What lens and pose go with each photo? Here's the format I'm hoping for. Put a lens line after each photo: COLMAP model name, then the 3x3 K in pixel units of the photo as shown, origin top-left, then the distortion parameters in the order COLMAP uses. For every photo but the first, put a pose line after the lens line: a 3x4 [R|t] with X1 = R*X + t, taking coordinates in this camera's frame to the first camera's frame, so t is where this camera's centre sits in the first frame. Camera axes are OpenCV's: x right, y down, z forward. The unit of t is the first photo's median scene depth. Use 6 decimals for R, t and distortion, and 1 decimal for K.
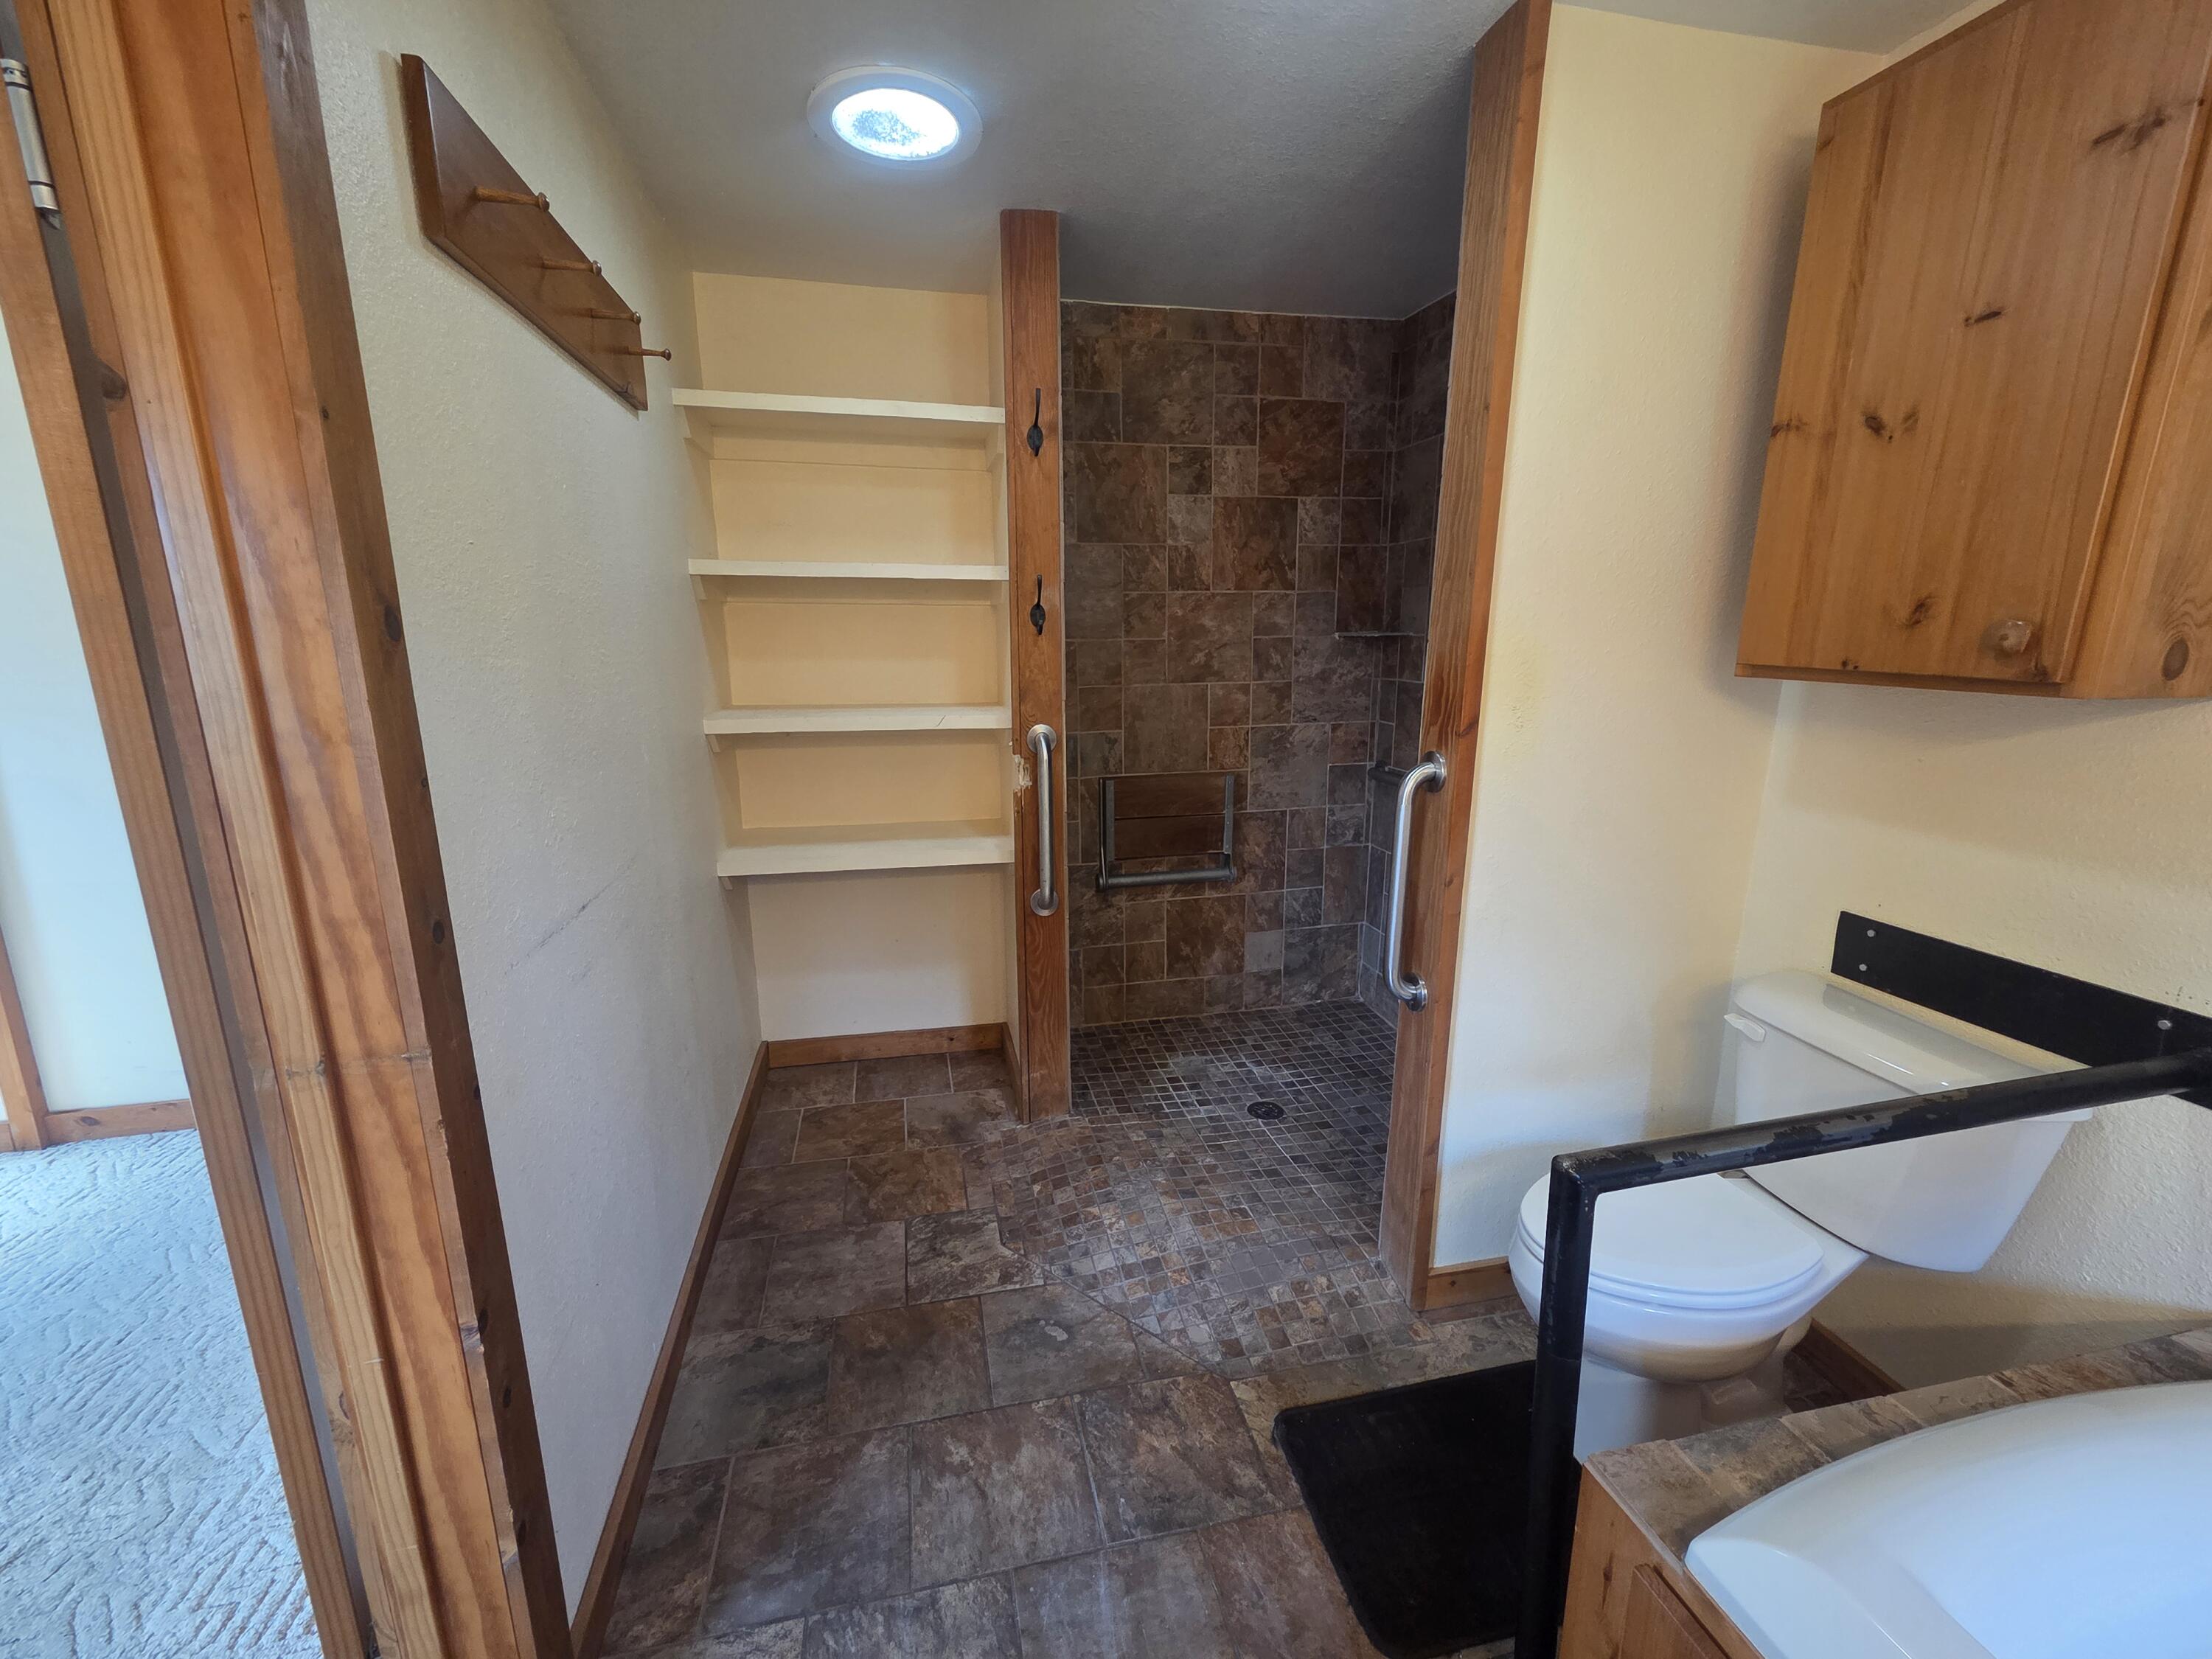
lens RADIAL K [[904.8, 0, 1108.4], [0, 904.8, 827.9], [0, 0, 1]] dist [0.002159, -0.000839]
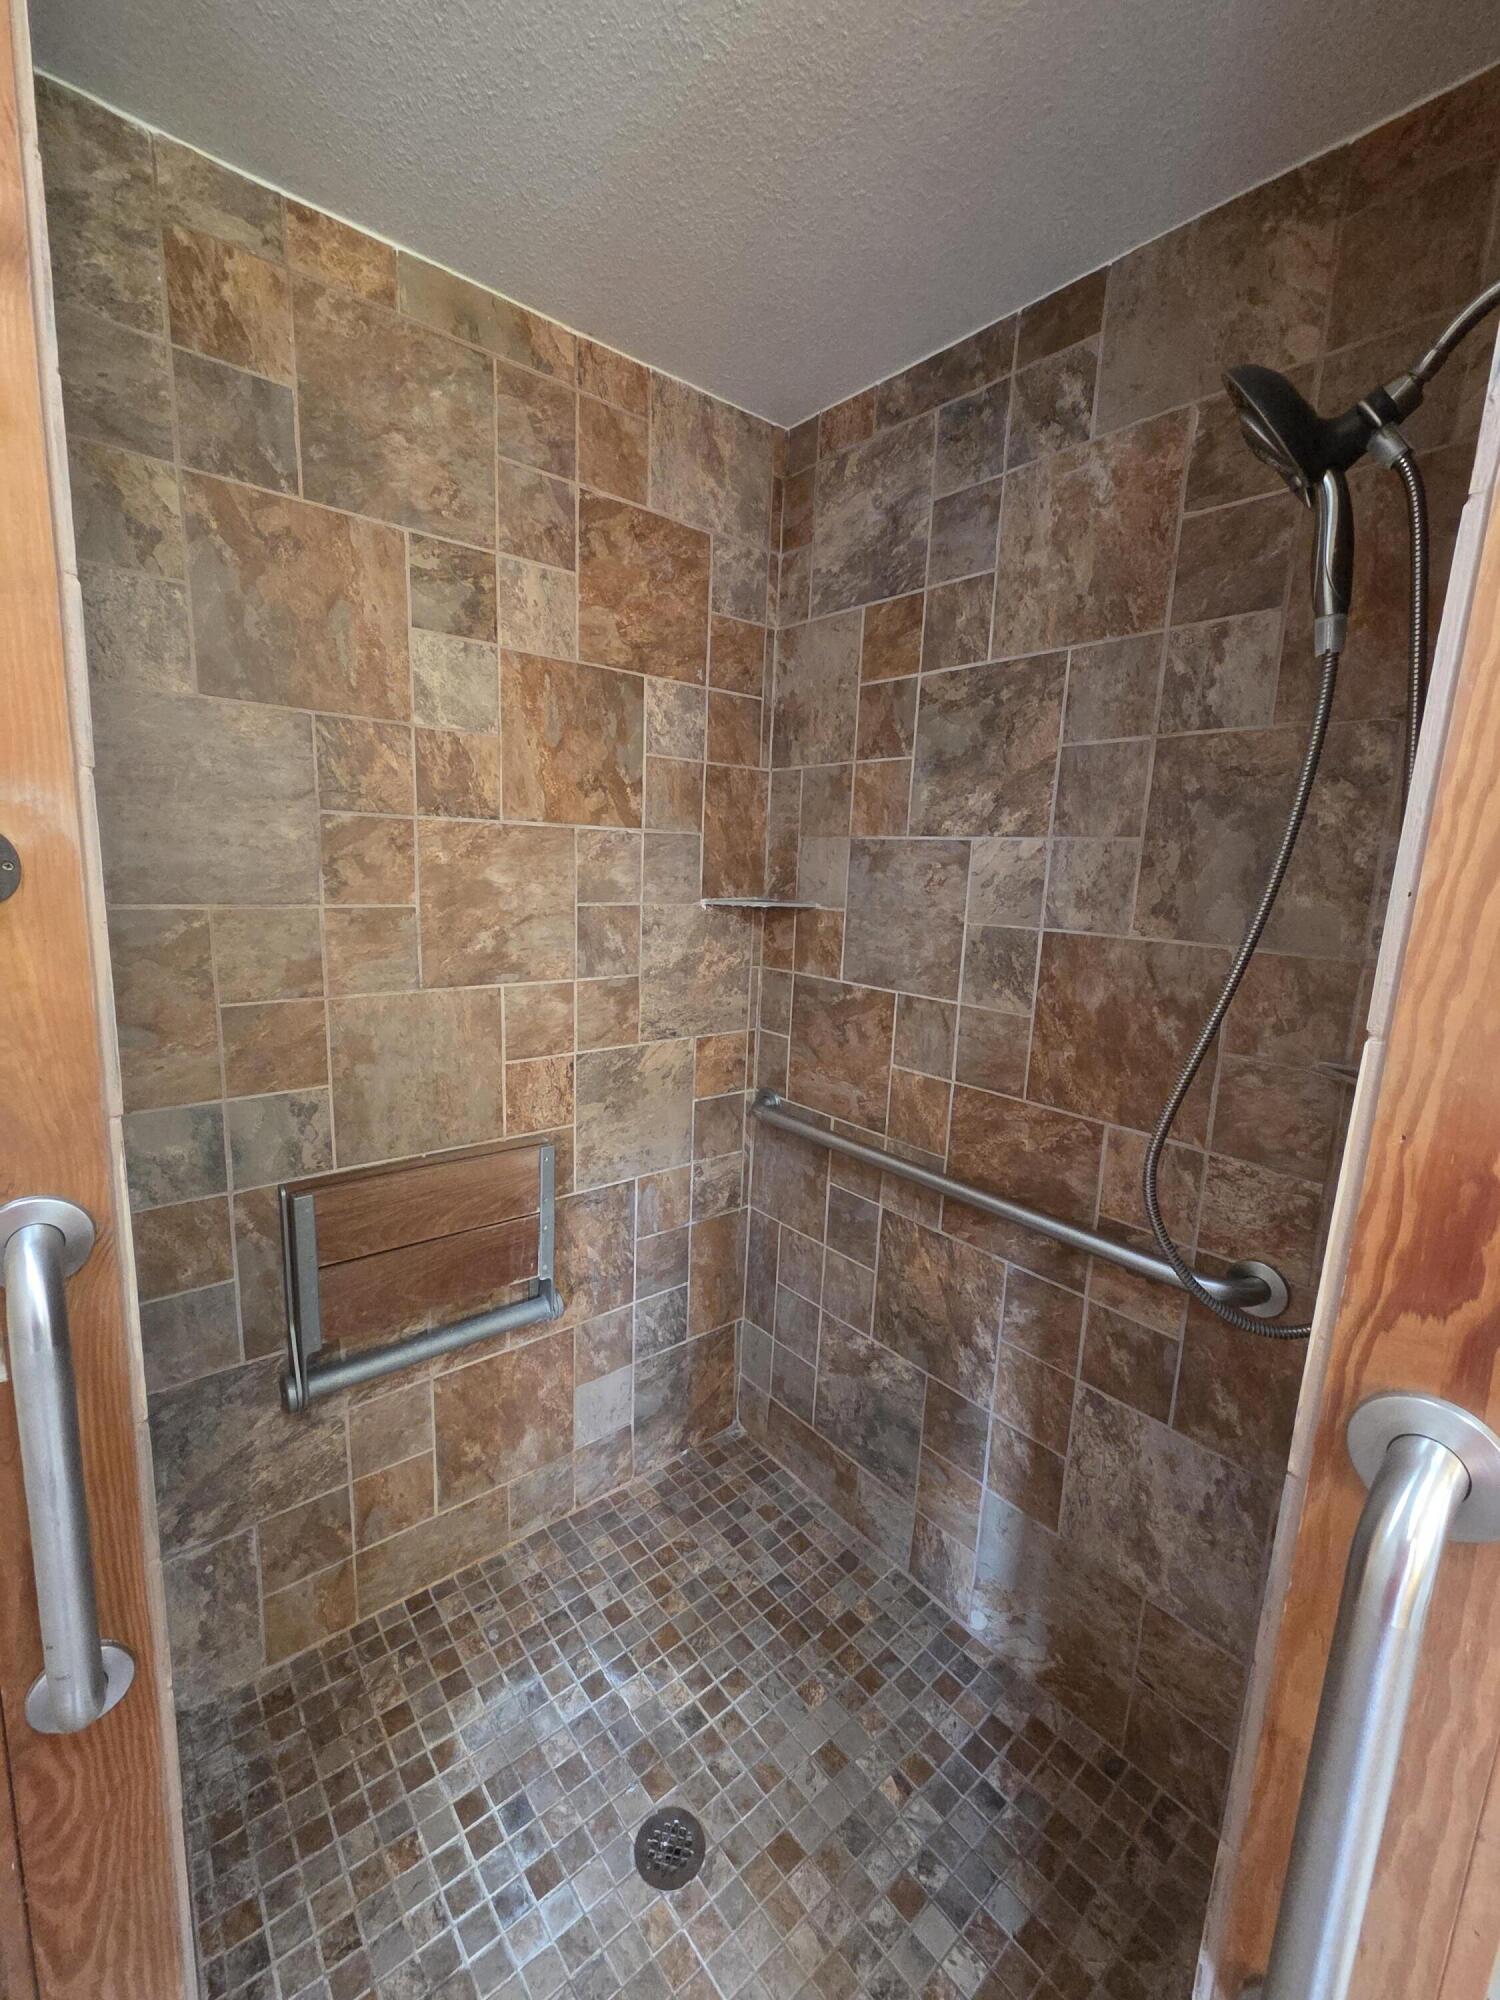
lens RADIAL K [[818.1, 0, 753.4], [0, 818.1, 1003.9], [0, 0, 1]] dist [0.002159, -0.000839]
pose [[0.890331, -0.033511, 0.454079, 0.020566], [0.051971, 0.998249, -0.028231, -0.128289], [-0.452338, 0.048734, 0.890514, 0.492000]]
